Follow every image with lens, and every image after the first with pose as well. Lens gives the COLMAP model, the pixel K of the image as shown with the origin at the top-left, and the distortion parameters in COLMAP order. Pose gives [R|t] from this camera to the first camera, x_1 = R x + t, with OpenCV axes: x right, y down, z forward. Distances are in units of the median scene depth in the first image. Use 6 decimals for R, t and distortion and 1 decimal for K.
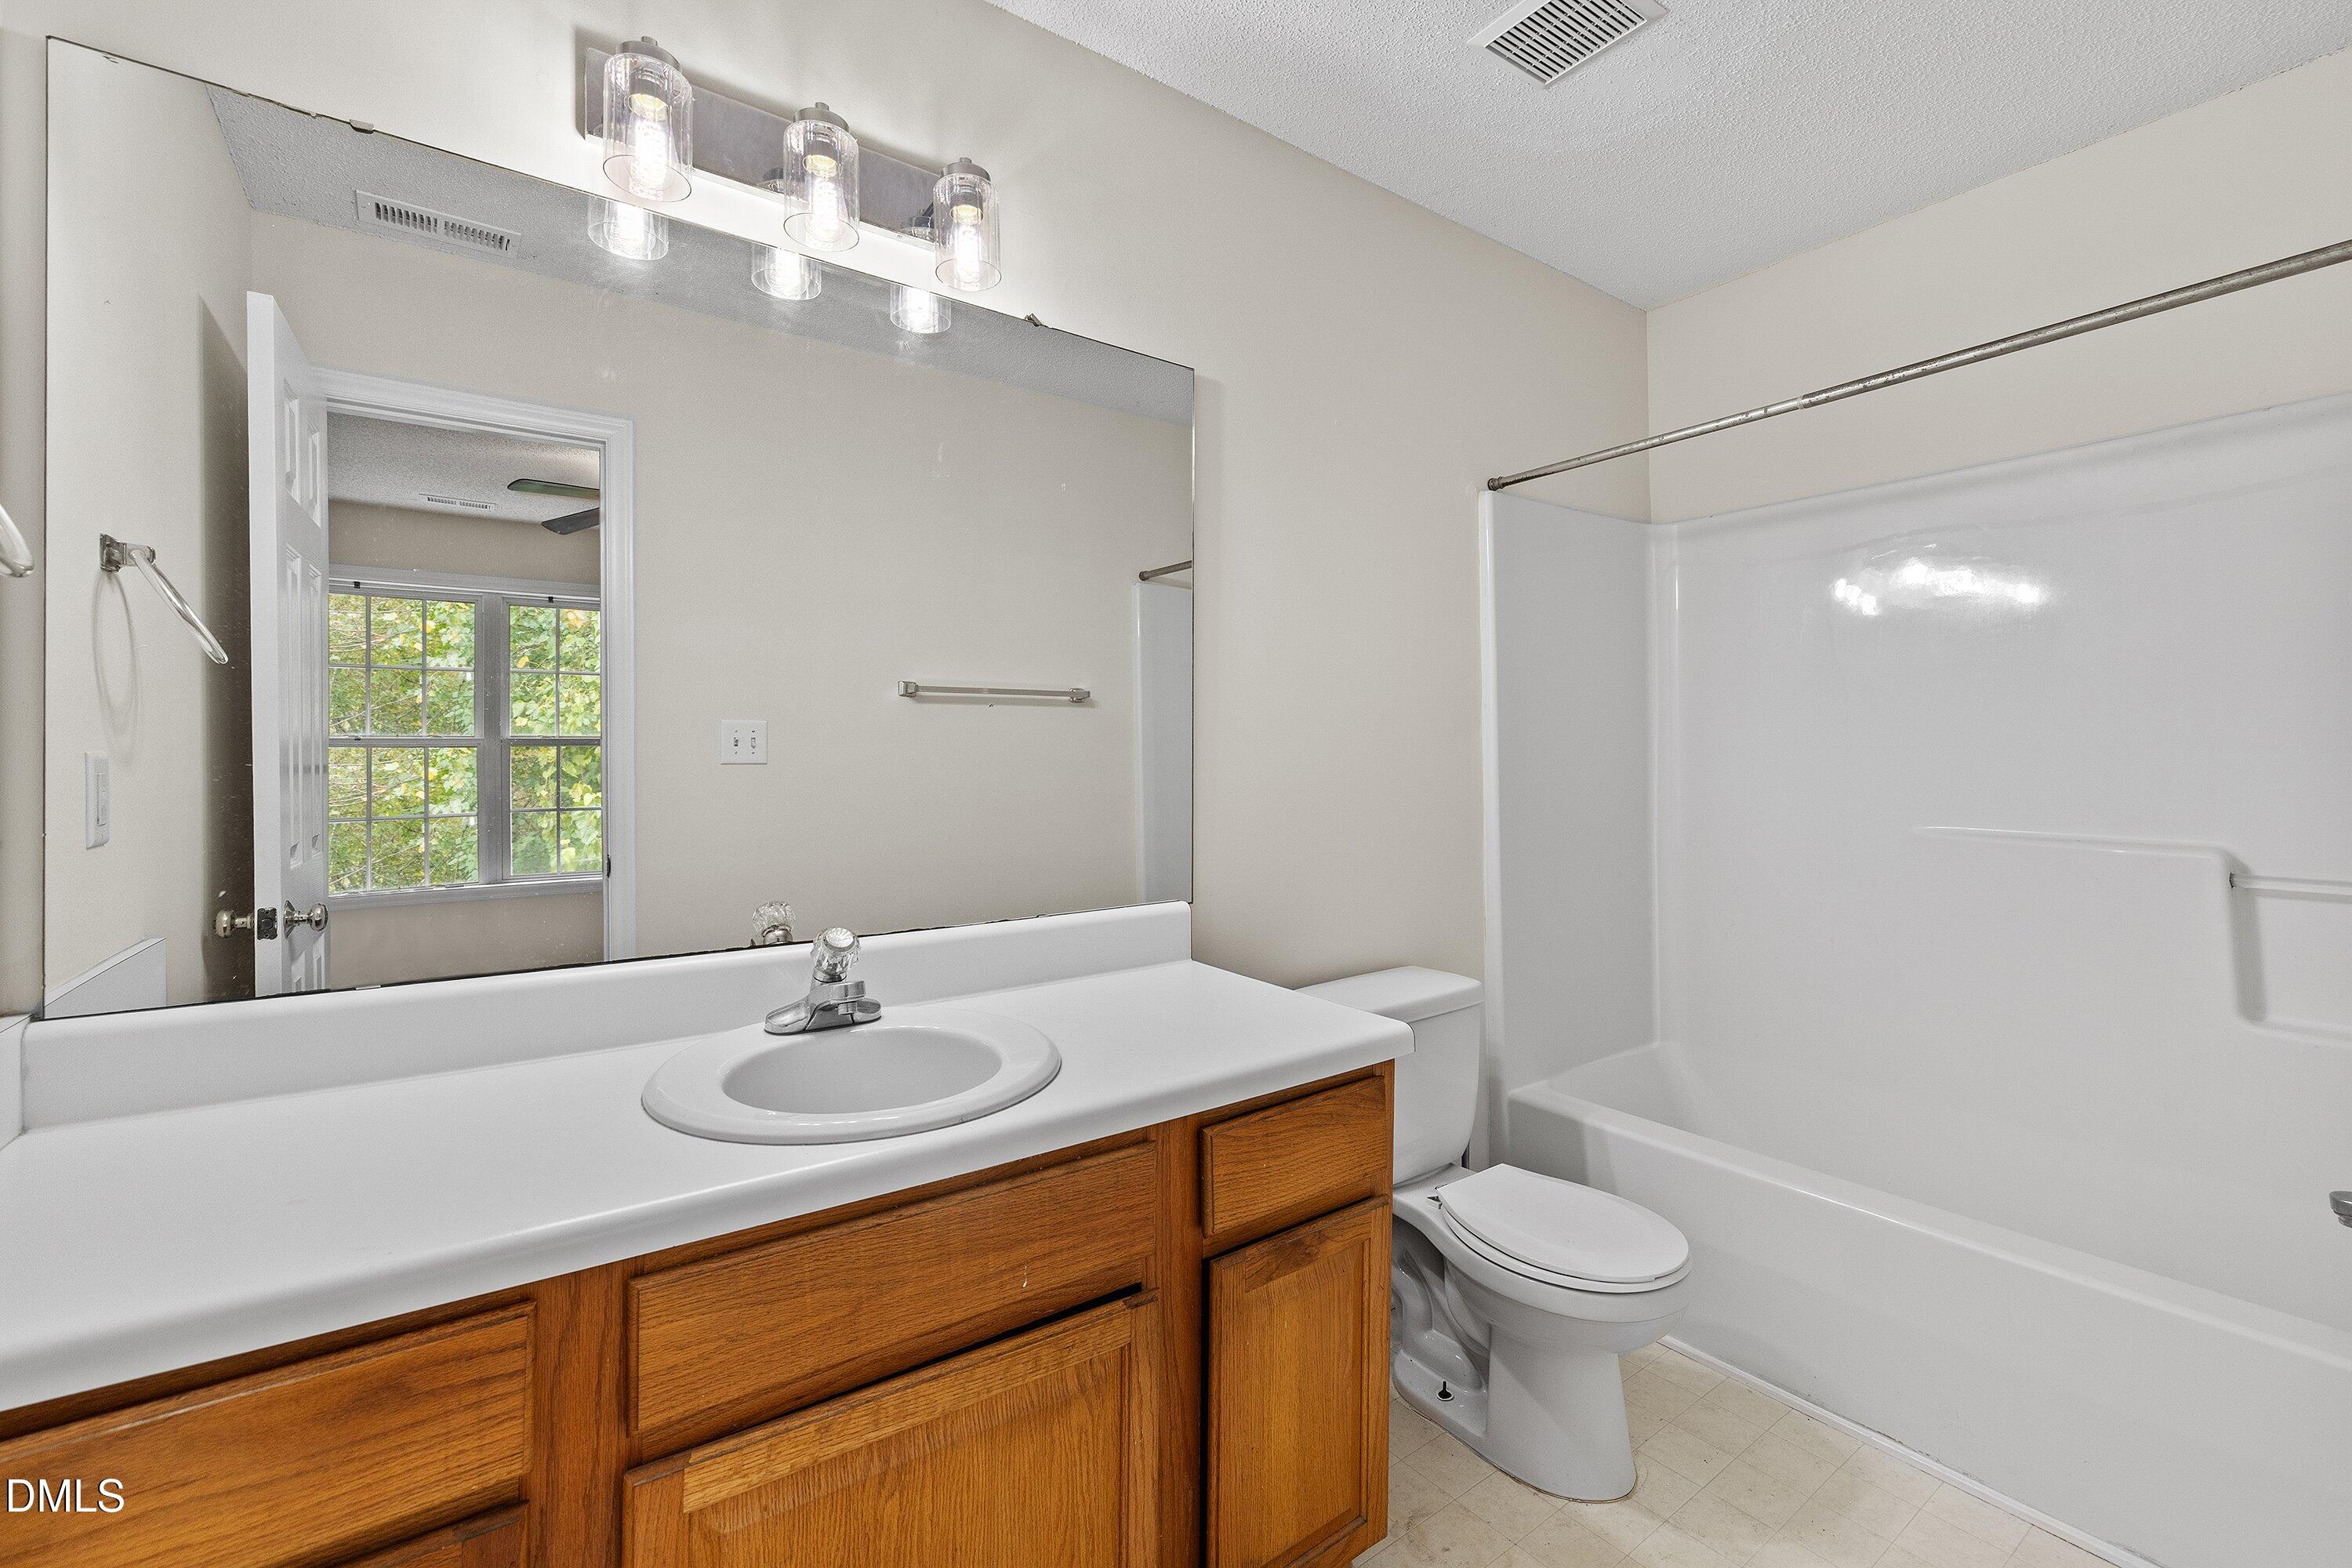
lens RADIAL K [[994.3, 0, 1180.3], [0, 994.3, 786.5], [0, 0, 1]] dist [0.001009, -0.000409]
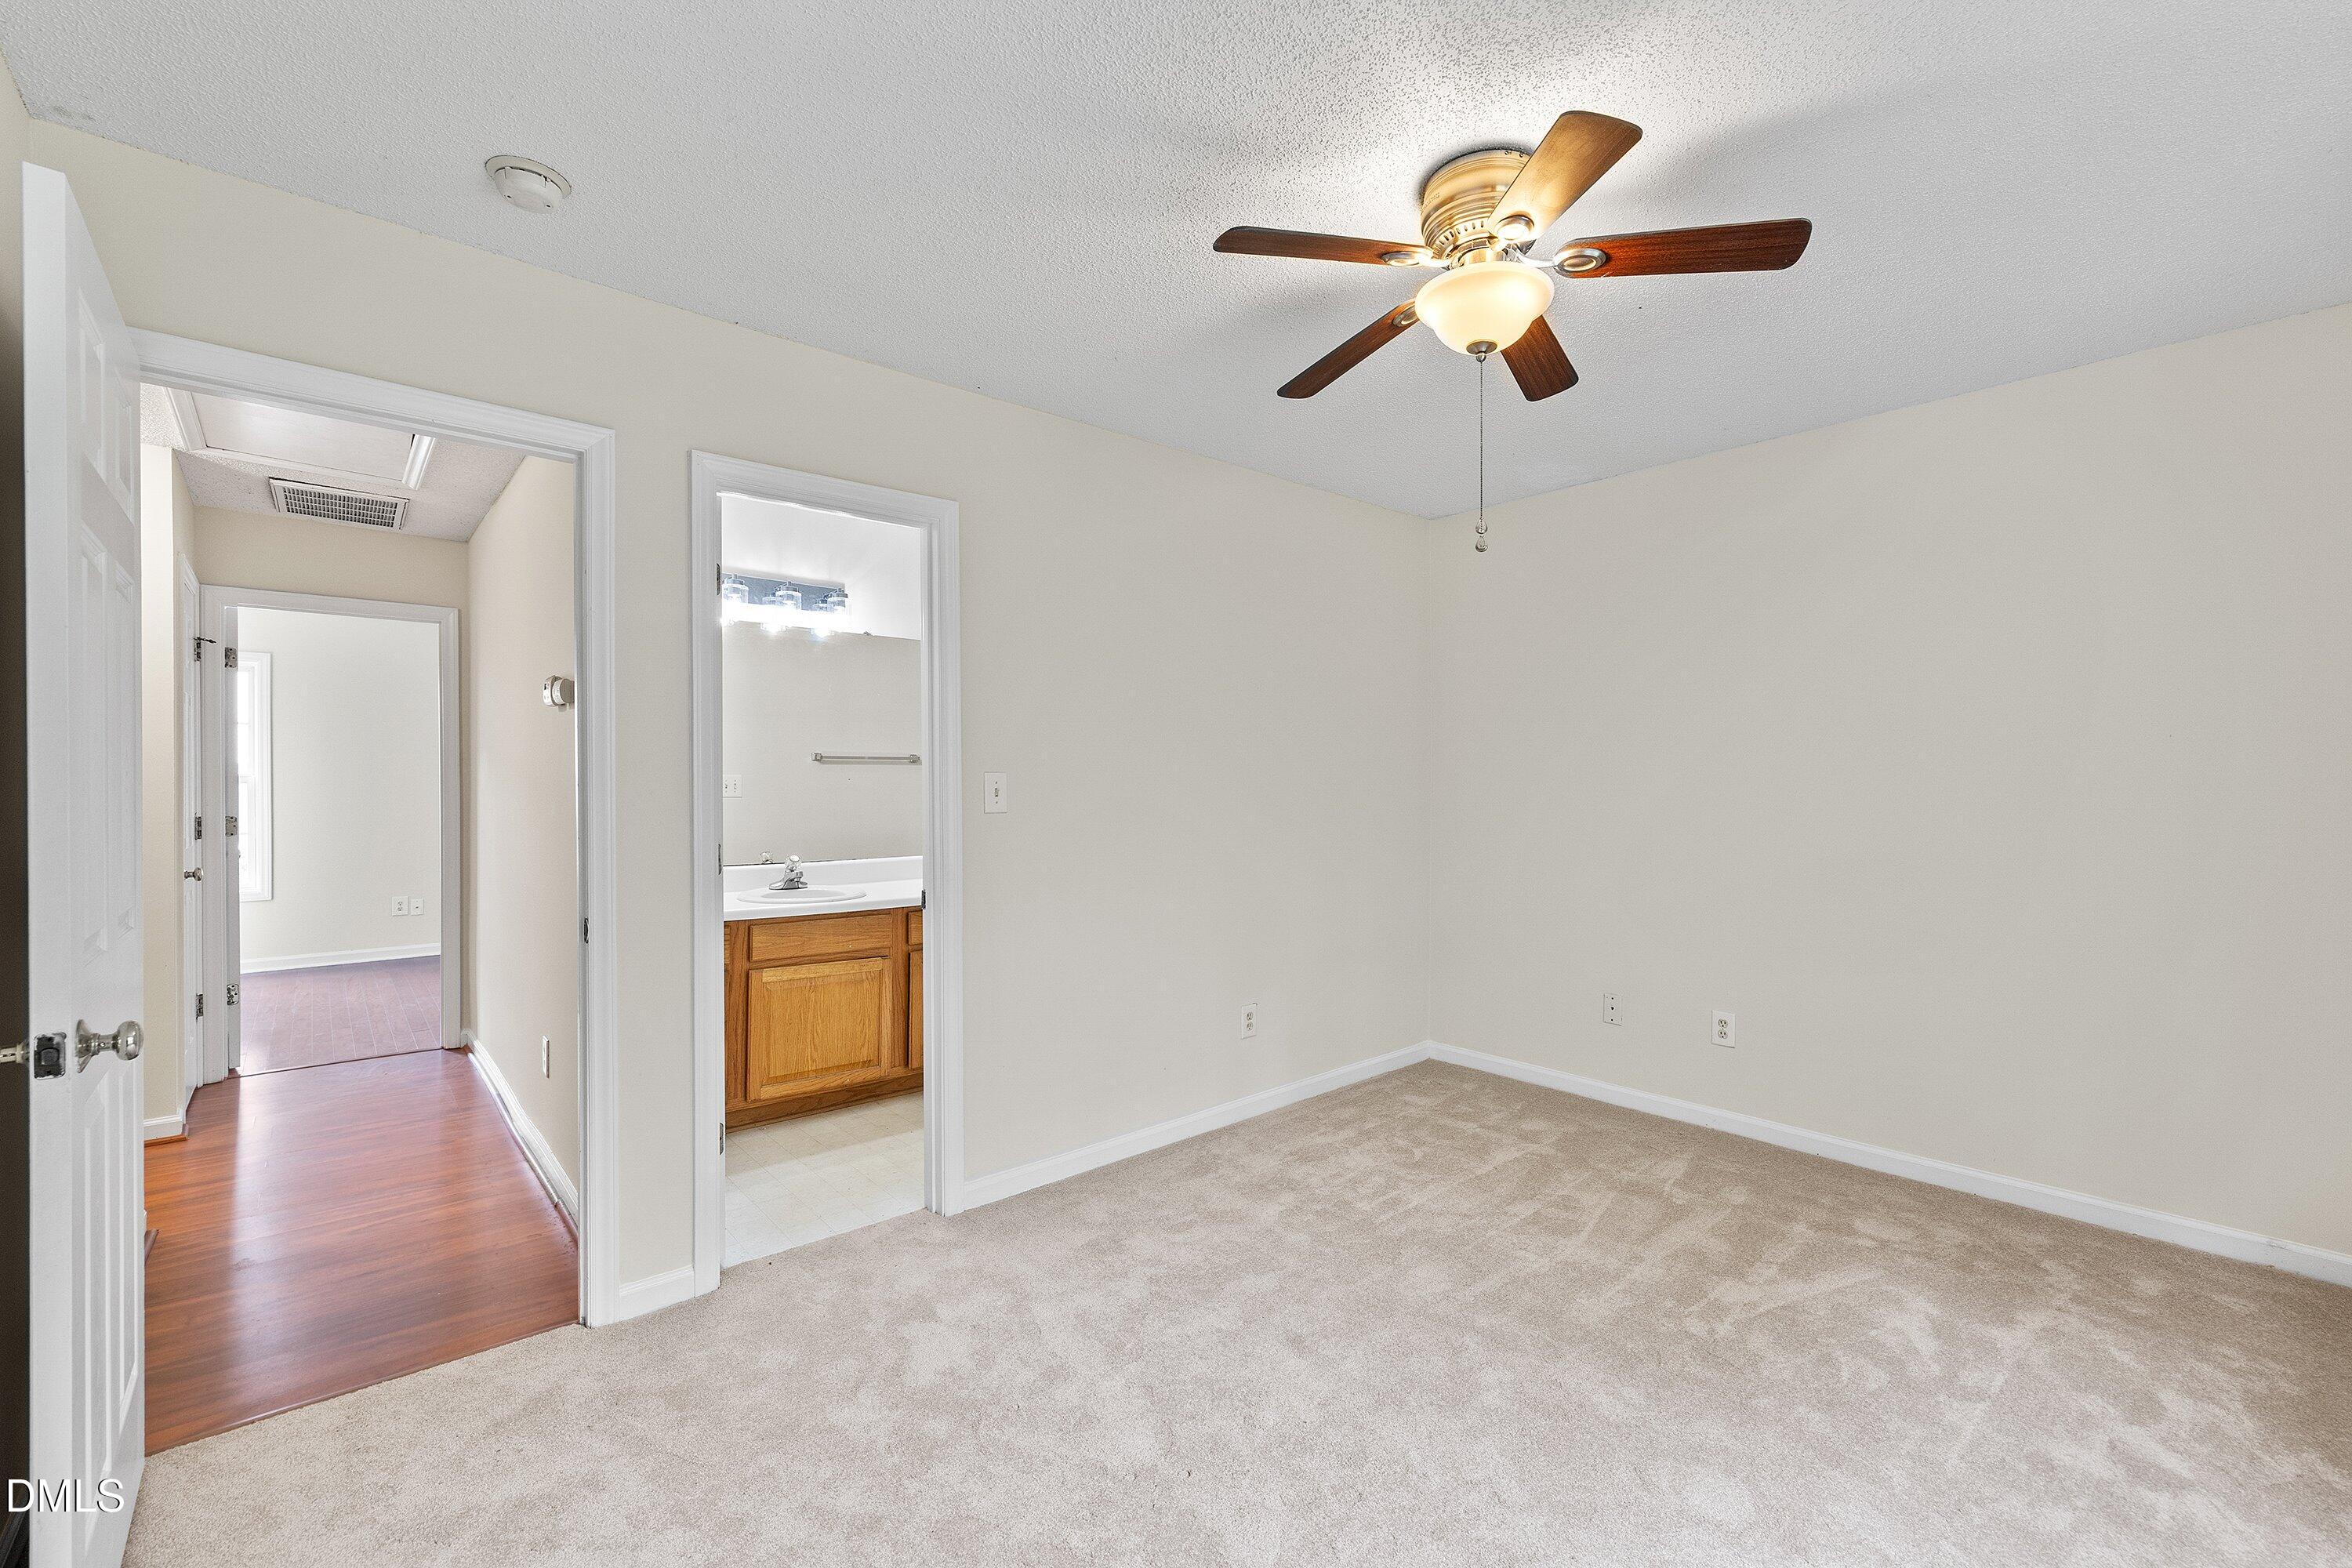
lens RADIAL K [[994.3, 0, 1180.3], [0, 994.3, 786.5], [0, 0, 1]] dist [0.001009, -0.000409]
pose [[0.996199, 0.001749, 0.087093, 0.651961], [0.000229, 0.999742, -0.022693, 0.000724], [-0.087111, 0.022627, 0.995942, -2.454684]]
